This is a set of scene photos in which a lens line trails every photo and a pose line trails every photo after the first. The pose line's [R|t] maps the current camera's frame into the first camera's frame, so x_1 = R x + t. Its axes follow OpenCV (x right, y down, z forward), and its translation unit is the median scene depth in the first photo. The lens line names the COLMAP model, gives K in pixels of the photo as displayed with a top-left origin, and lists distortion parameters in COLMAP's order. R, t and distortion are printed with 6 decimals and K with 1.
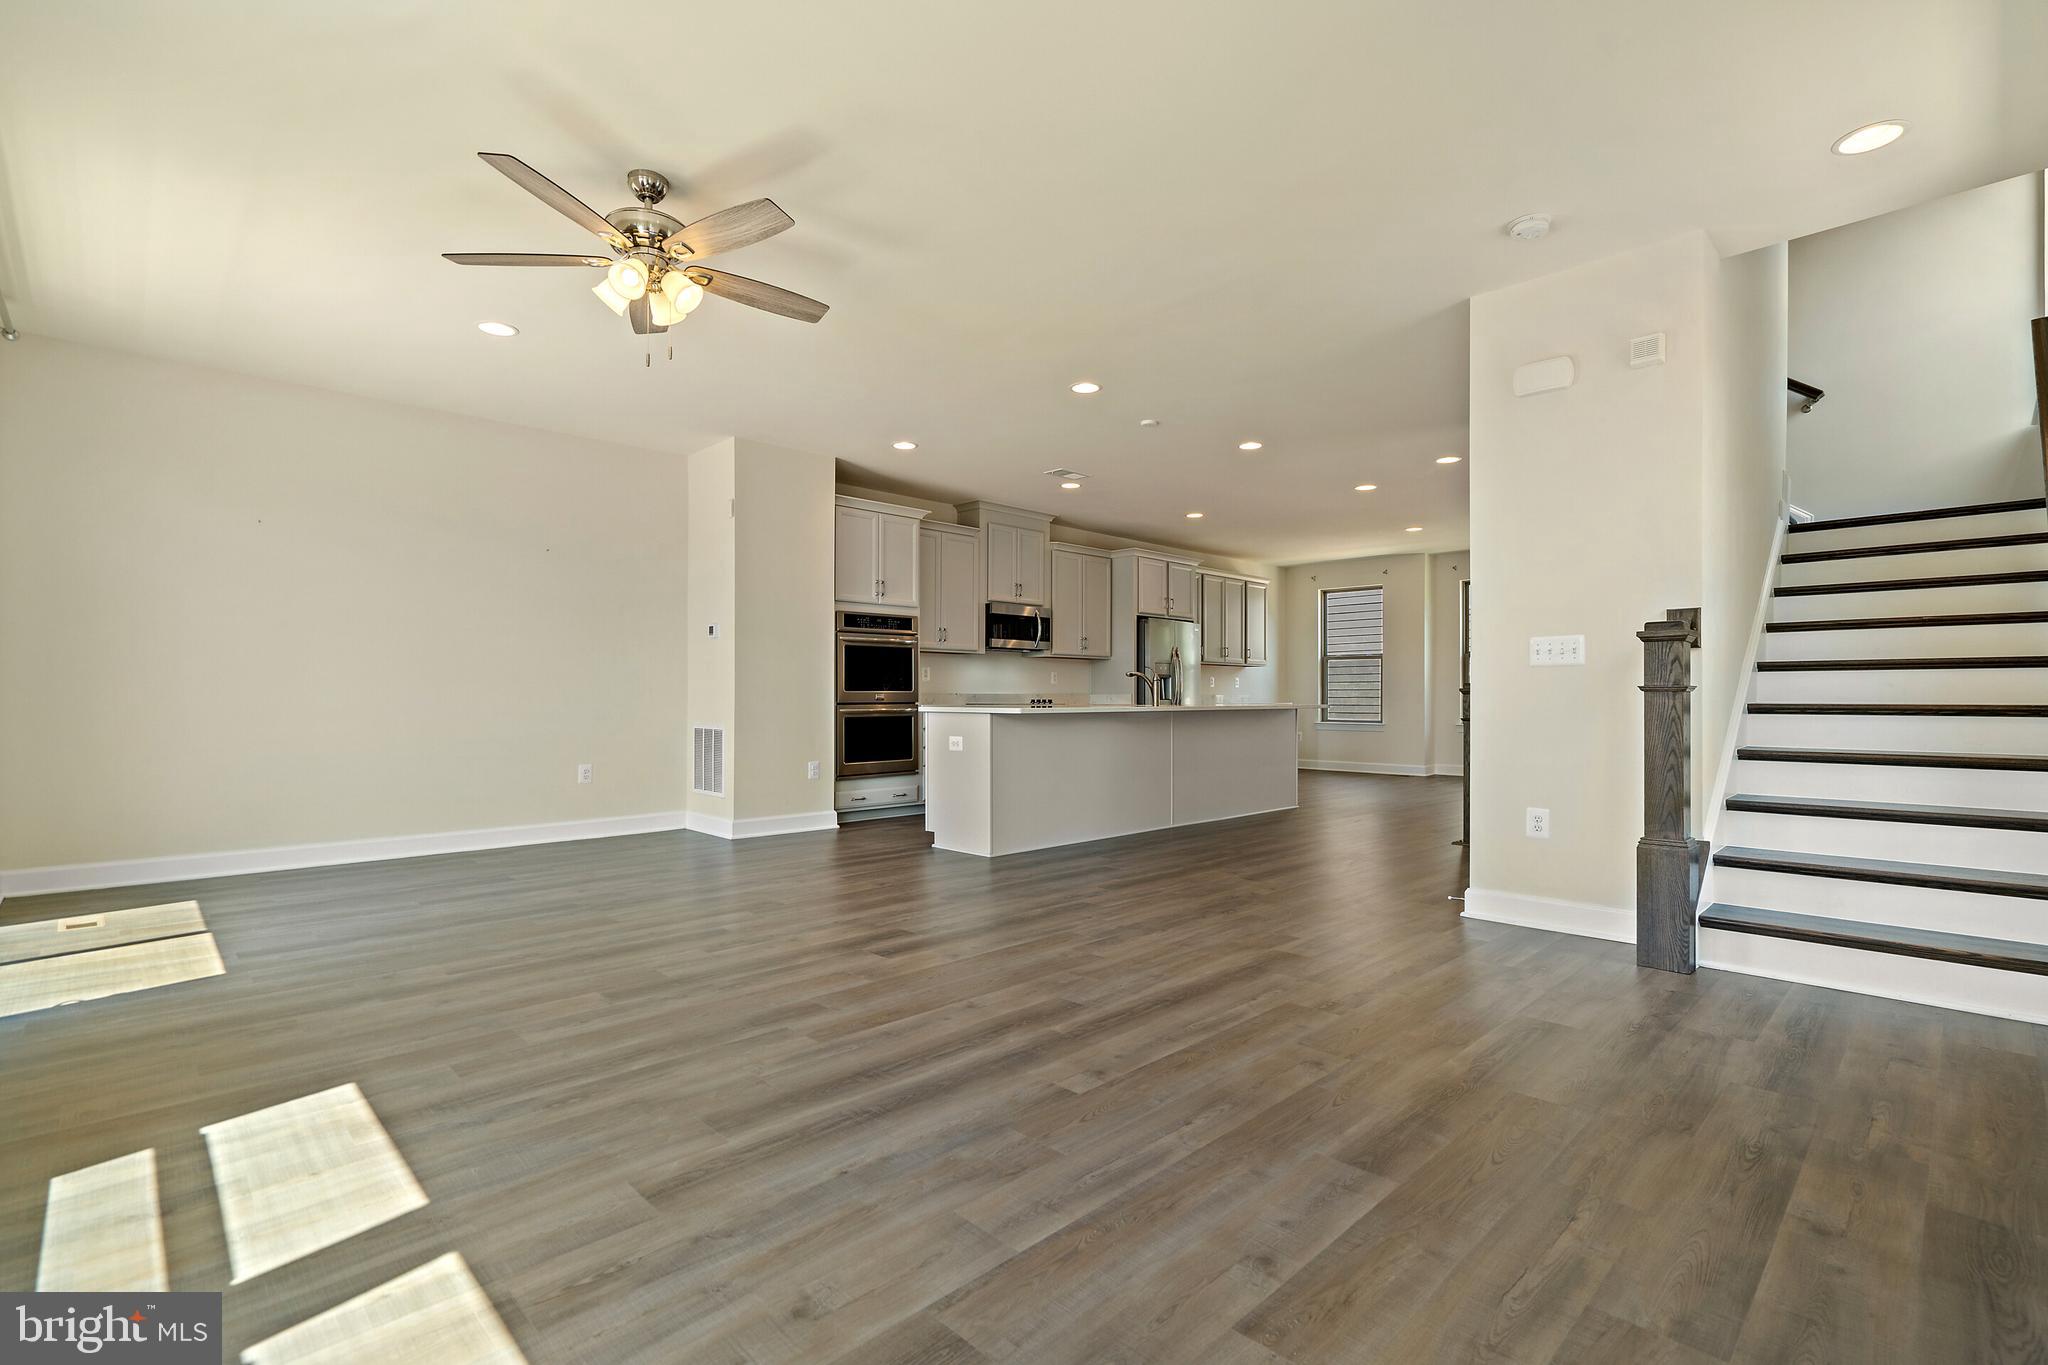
lens RADIAL K [[925.5, 0, 1027.7], [0, 925.5, 703.6], [0, 0, 1]] dist [-0.008128, 0.002941]
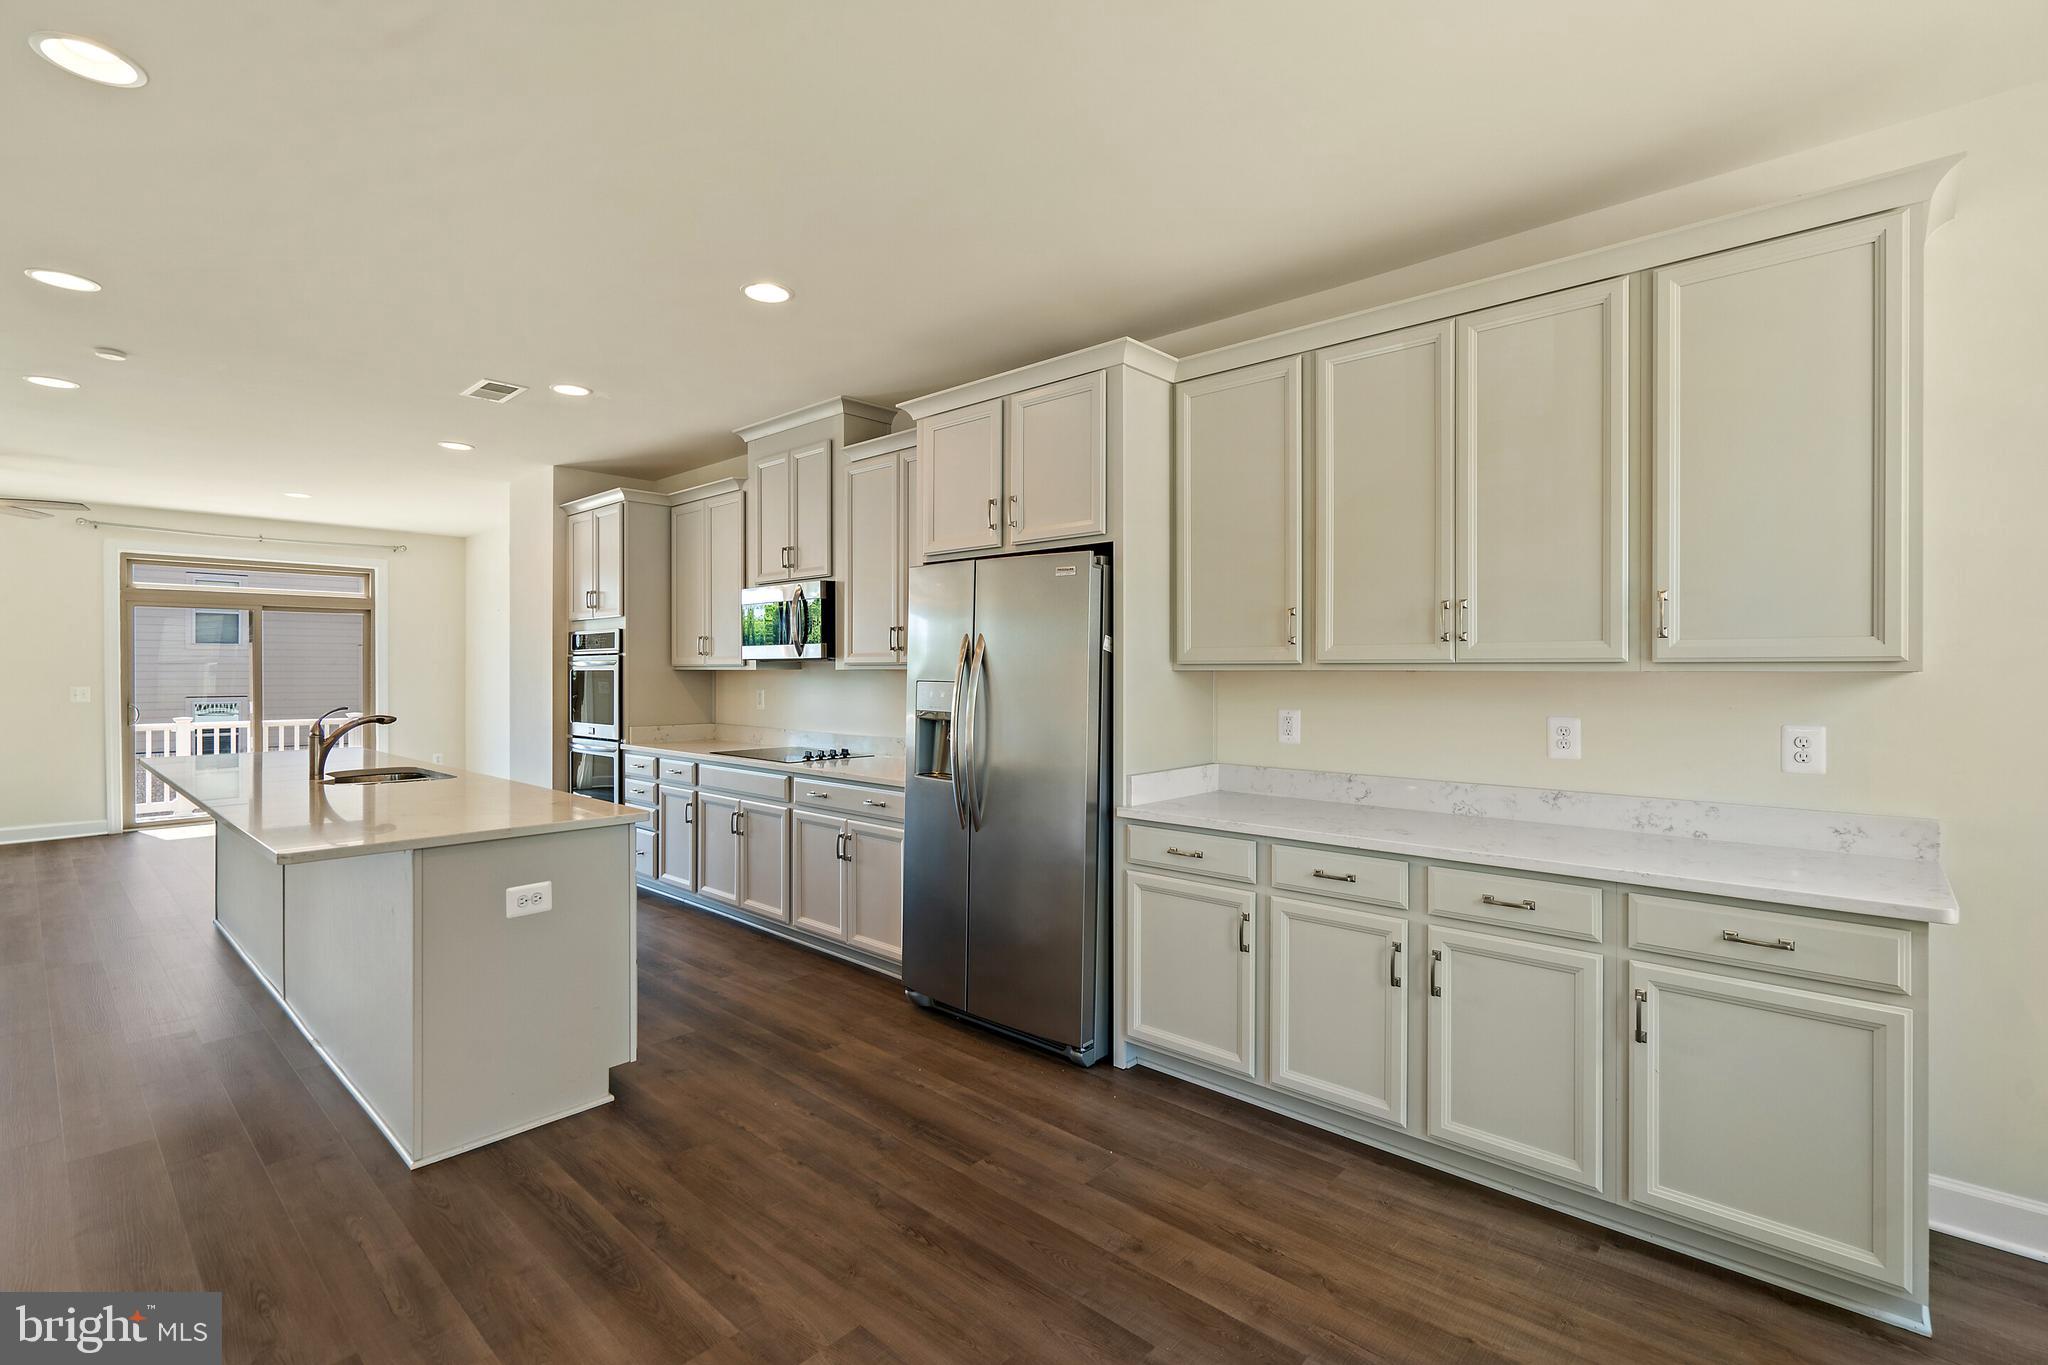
lens RADIAL K [[925.5, 0, 1015.8], [0, 925.5, 674.0], [0, 0, 1]] dist [-0.008128, 0.002941]
pose [[0.053066, 0.003247, -0.998586, 0.667515], [-0.006957, 0.999972, 0.002882, -0.061246], [0.998567, 0.006794, 0.053087, 1.292079]]
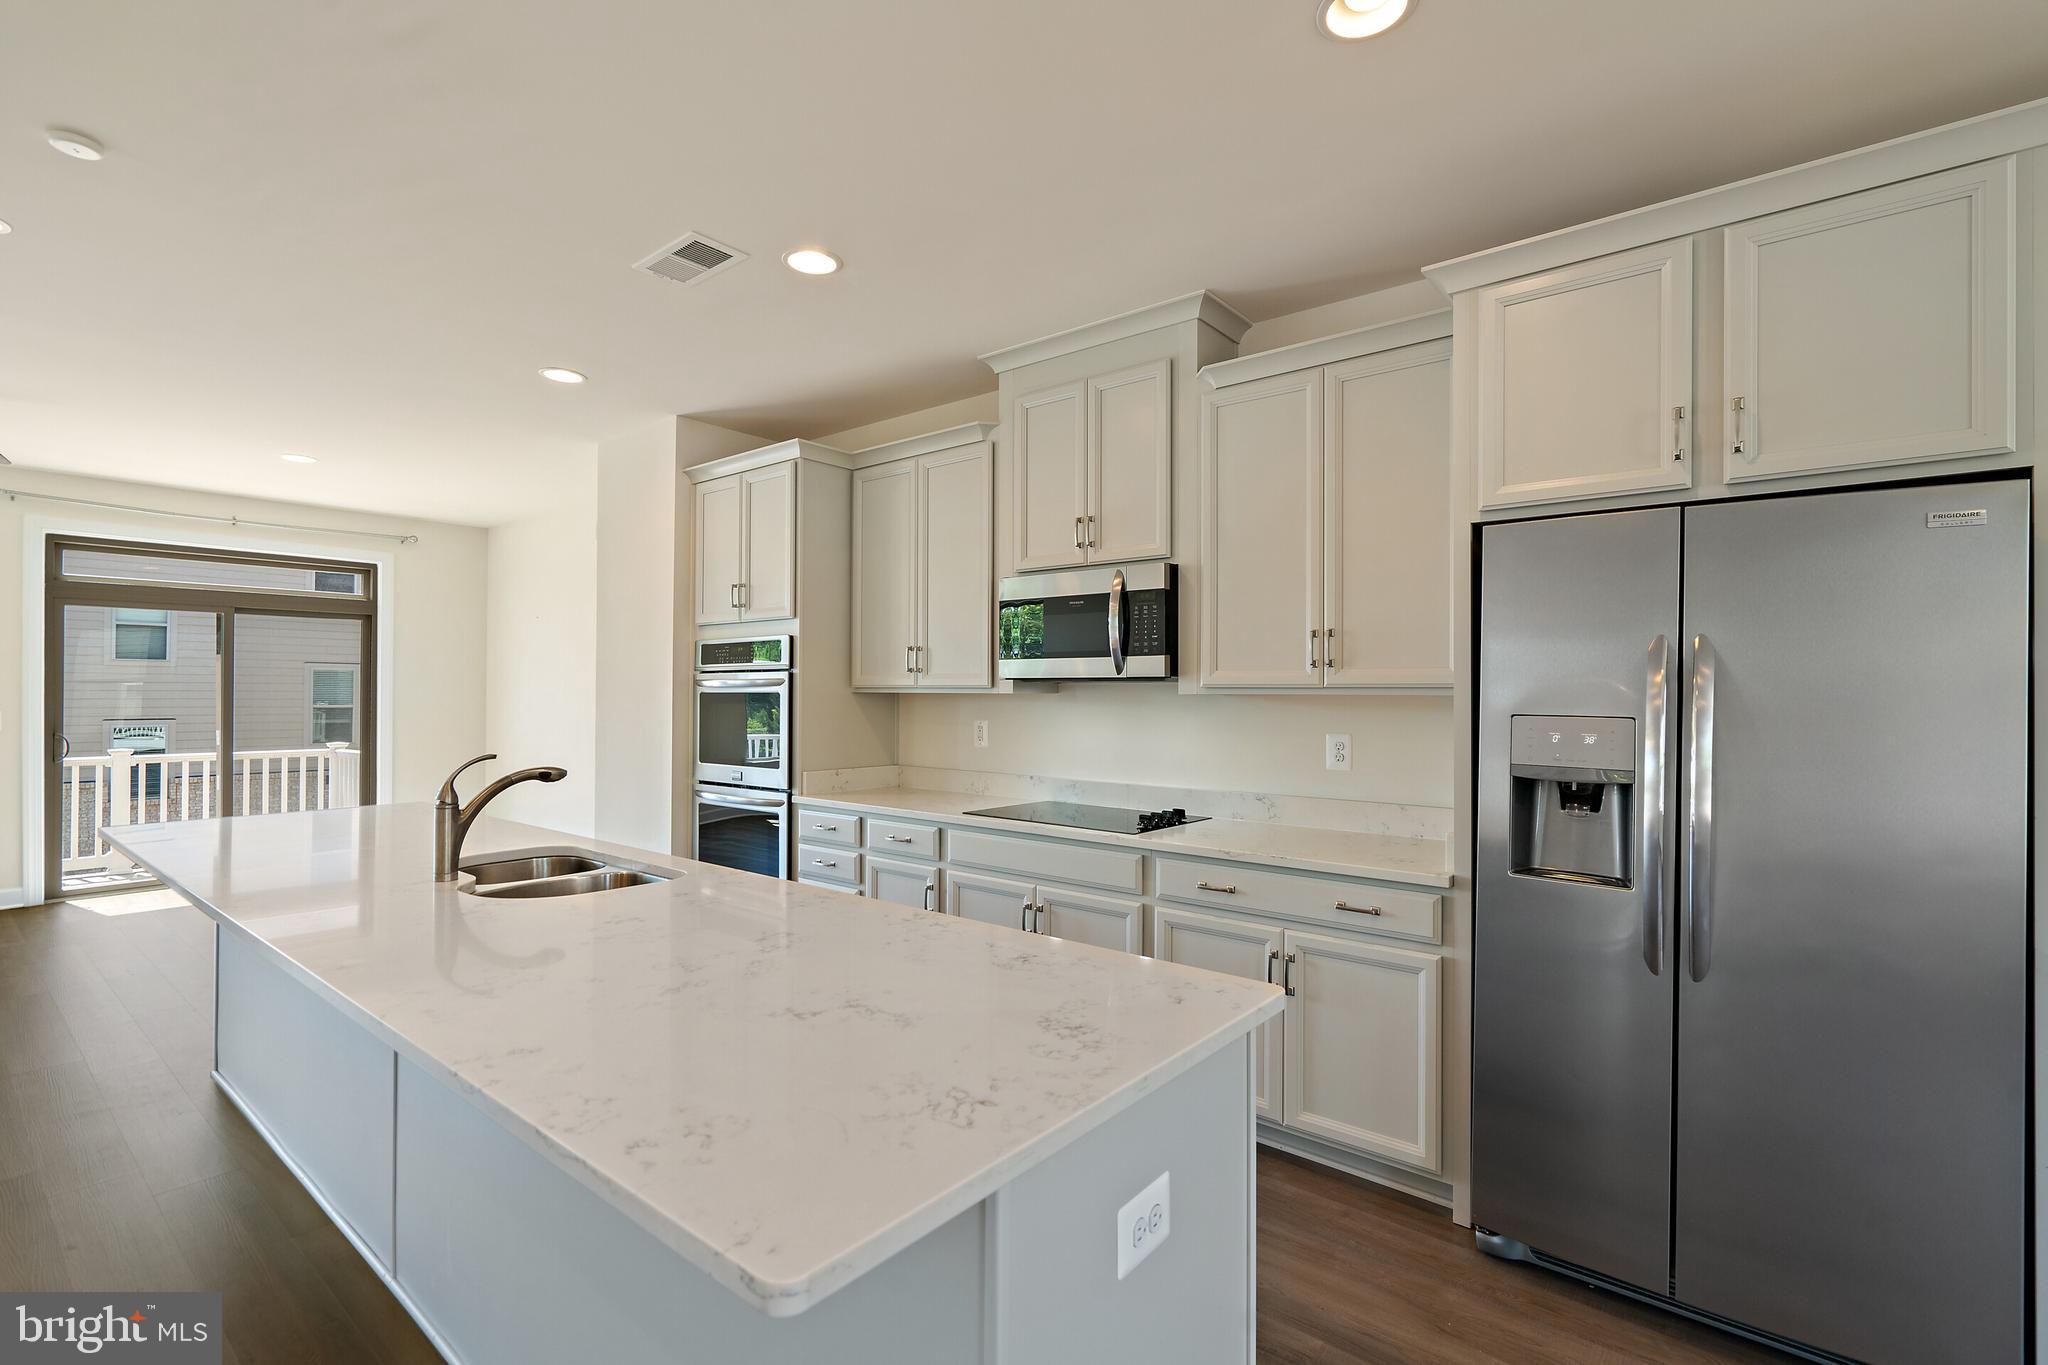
lens RADIAL K [[925.5, 0, 1018.3], [0, 925.5, 689.5], [0, 0, 1]] dist [-0.008128, 0.002941]
pose [[0.109299, -0.004485, -0.993999, 0.447693], [-0.011788, 0.999914, -0.005808, -0.060336], [0.993939, 0.012352, 0.109236, 1.079036]]
